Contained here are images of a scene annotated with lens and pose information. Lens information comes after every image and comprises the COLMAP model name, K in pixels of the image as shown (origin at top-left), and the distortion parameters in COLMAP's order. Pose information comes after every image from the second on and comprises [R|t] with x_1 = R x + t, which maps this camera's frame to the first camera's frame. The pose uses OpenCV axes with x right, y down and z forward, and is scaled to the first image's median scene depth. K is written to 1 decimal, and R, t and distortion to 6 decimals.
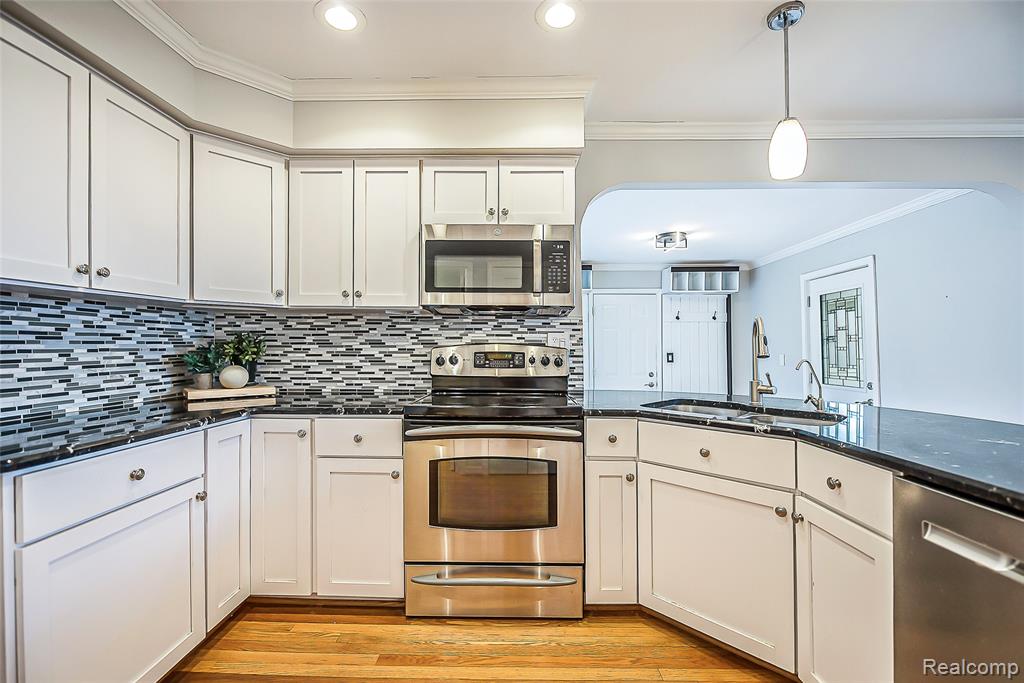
lens RADIAL K [[442.3, 0, 506.4], [0, 442.3, 340.1], [0, 0, 1]] dist [-0.002937, -0.000573]
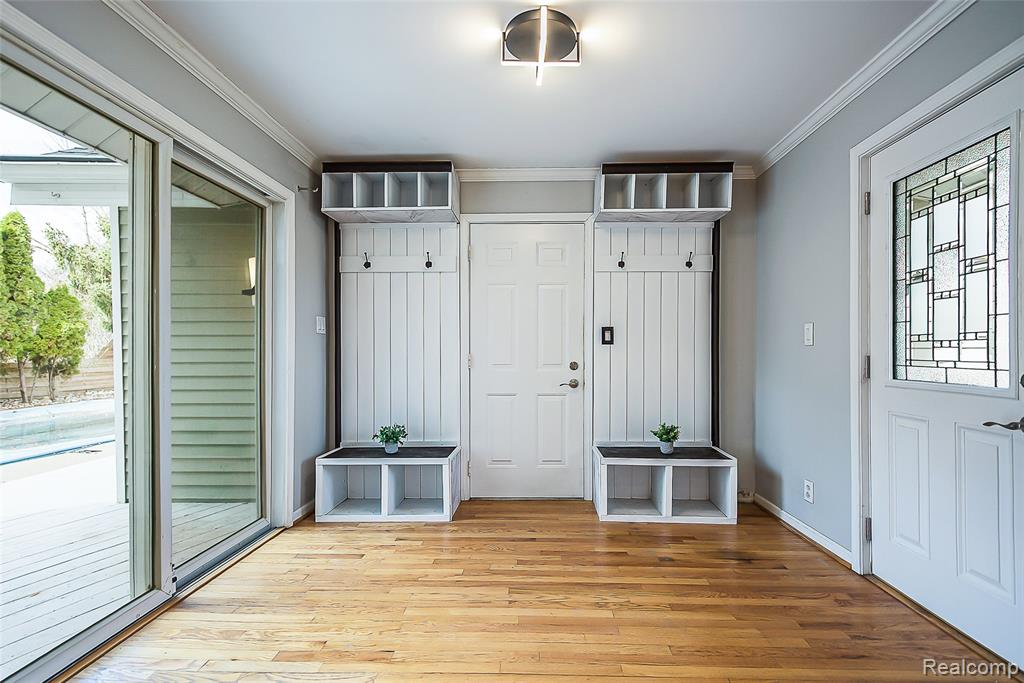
lens RADIAL K [[442.3, 0, 533.6], [0, 442.3, 368.5], [0, 0, 1]] dist [-0.002937, -0.000573]
pose [[0.999606, 0.002343, -0.027976, 0.624260], [-0.000806, 0.998495, 0.054832, 0.108208], [0.028062, -0.054788, 0.998104, 0.928585]]
